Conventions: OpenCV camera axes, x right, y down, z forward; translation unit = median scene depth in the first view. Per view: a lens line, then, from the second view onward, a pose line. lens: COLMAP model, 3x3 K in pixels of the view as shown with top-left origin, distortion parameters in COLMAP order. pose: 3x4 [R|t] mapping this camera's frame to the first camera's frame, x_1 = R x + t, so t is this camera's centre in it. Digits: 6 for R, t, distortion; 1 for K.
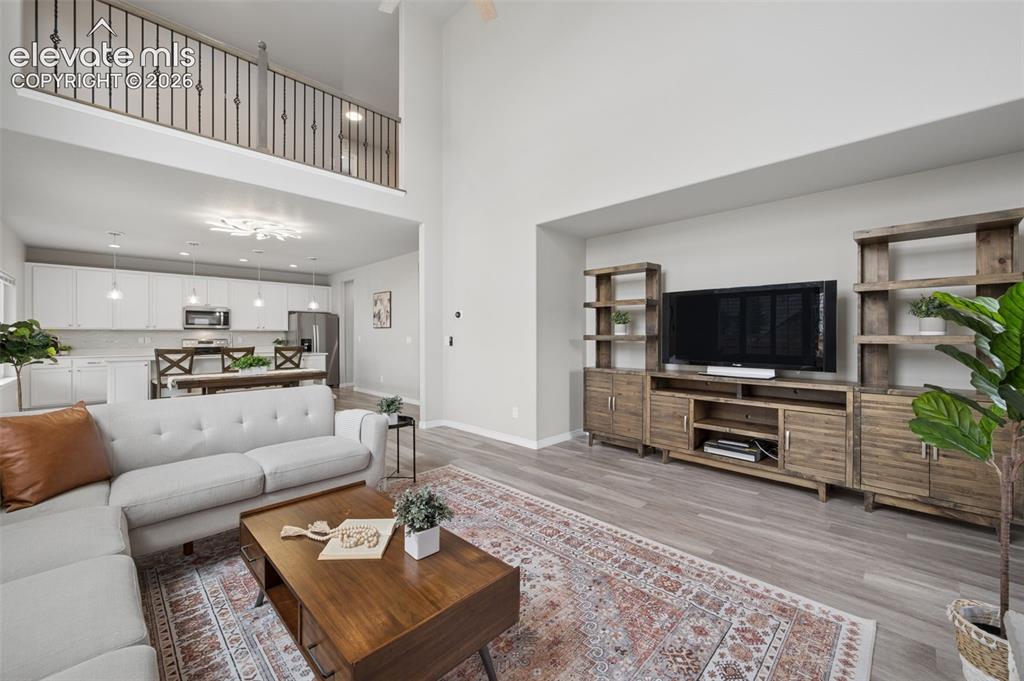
lens RADIAL K [[405.4, 0, 511.5], [0, 405.4, 335.6], [0, 0, 1]] dist [0.000273, -0.000033]
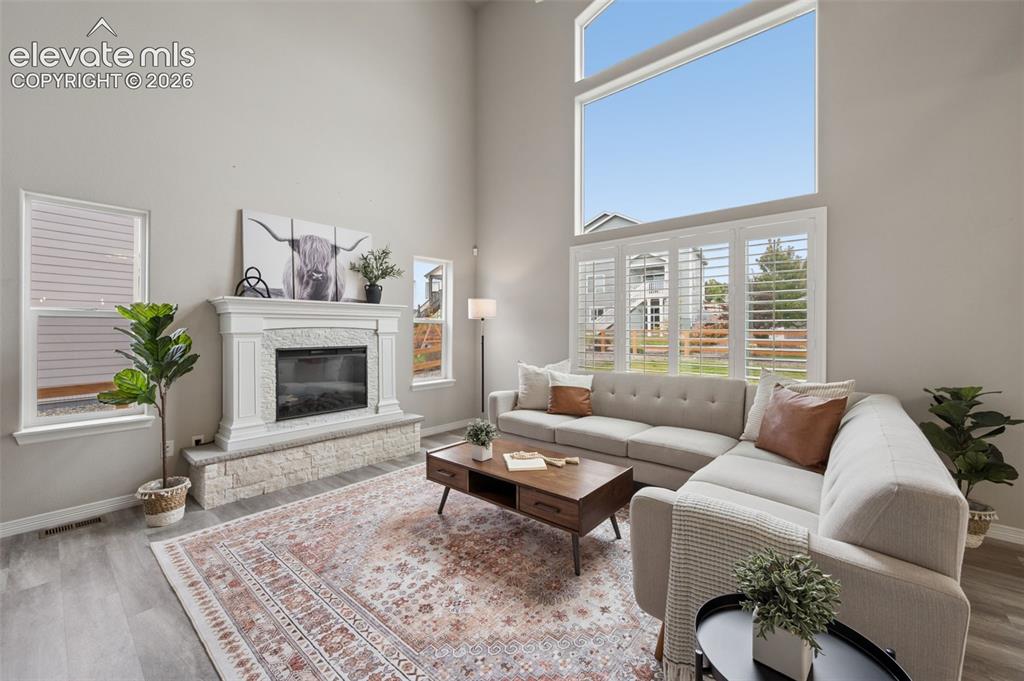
lens RADIAL K [[405.4, 0, 512.3], [0, 405.4, 334.7], [0, 0, 1]] dist [0.000273, -0.000033]
pose [[-0.996552, 0.001267, -0.082958, -0.152905], [0.000362, 0.999940, 0.010926, -0.002058], [0.082967, 0.010858, -0.996493, 1.970535]]
